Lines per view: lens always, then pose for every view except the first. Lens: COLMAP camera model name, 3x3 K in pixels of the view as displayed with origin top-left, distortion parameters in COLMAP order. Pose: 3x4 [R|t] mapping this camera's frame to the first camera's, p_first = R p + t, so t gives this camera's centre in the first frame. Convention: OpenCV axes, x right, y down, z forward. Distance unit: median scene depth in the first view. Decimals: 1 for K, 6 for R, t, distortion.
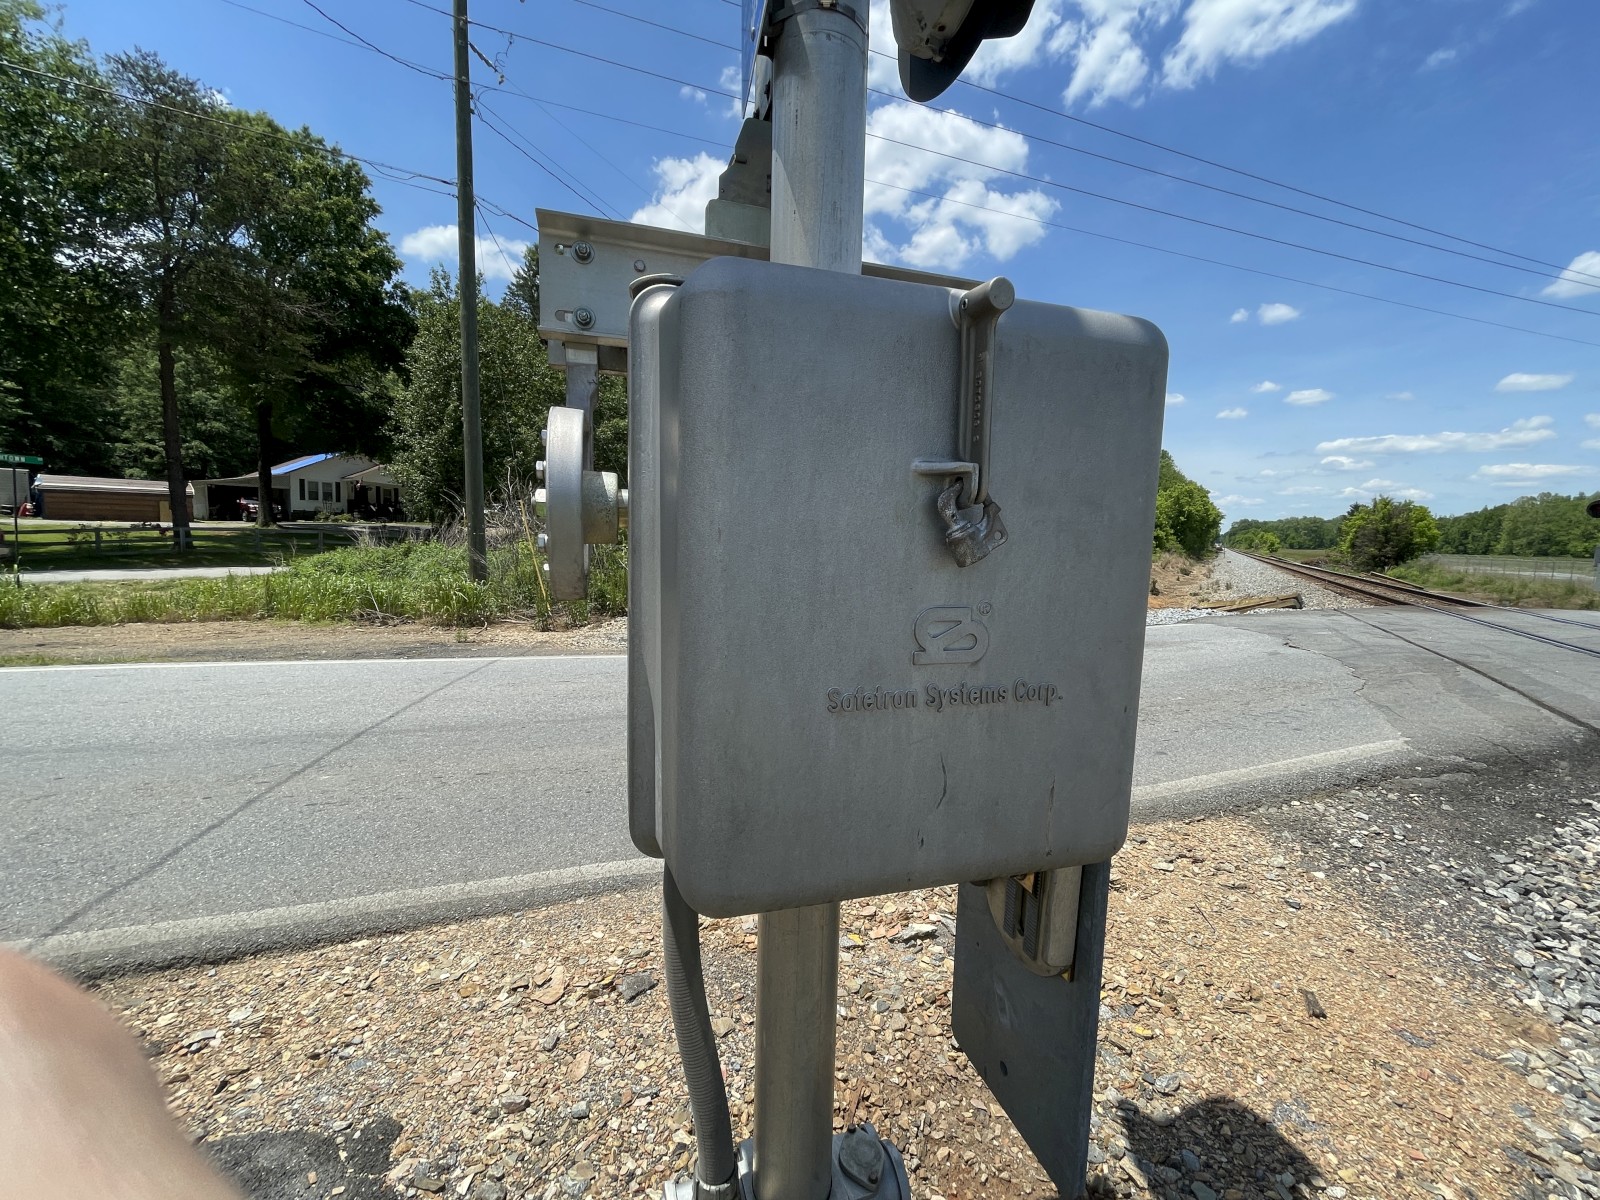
lens RADIAL K [[644.0, 0, 802.8], [0, 644.0, 594.9], [0, 0, 1]] dist [-0.001322, -0.000057]
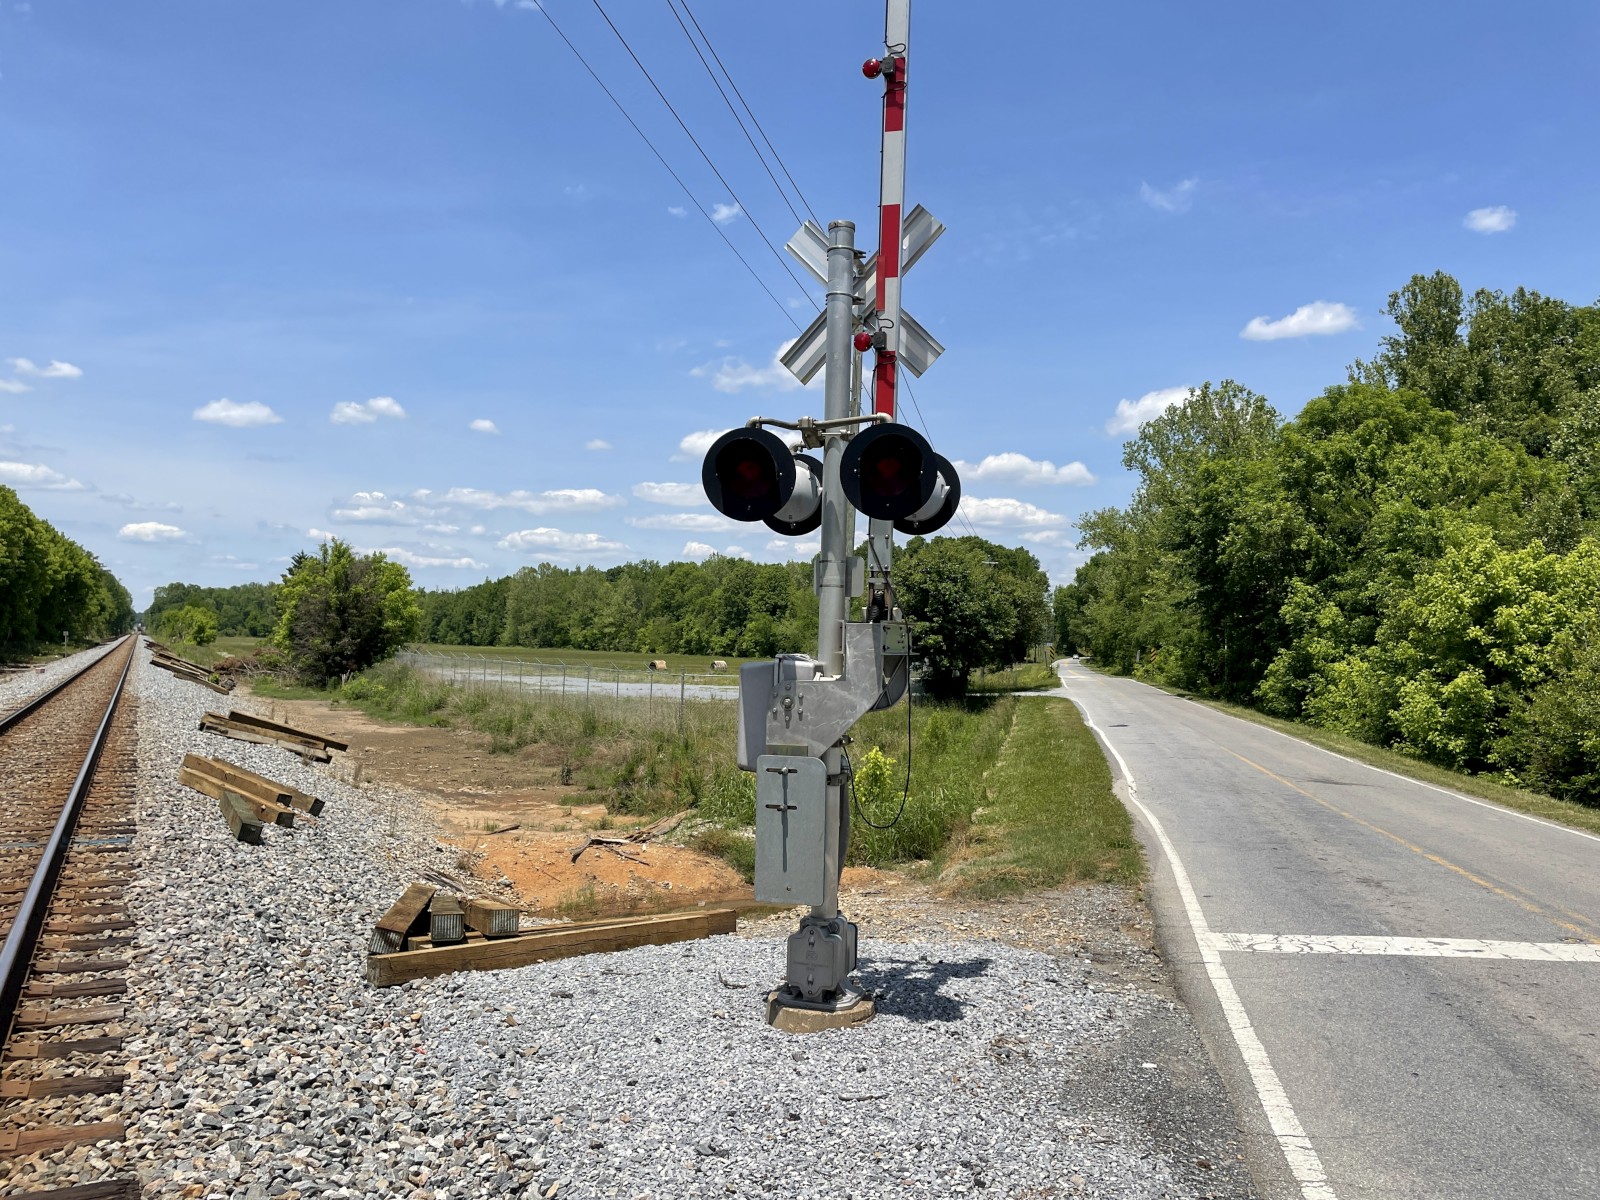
lens RADIAL K [[1197.7, 0, 801.6], [0, 1197.7, 592.8], [0, 0, 1]] dist [0.075988, -0.076861]
pose [[0.485872, 0.033945, 0.873370, 0.113806], [0.059866, 0.995606, -0.072001, -0.008539], [-0.871977, 0.087269, 0.481705, 0.099432]]
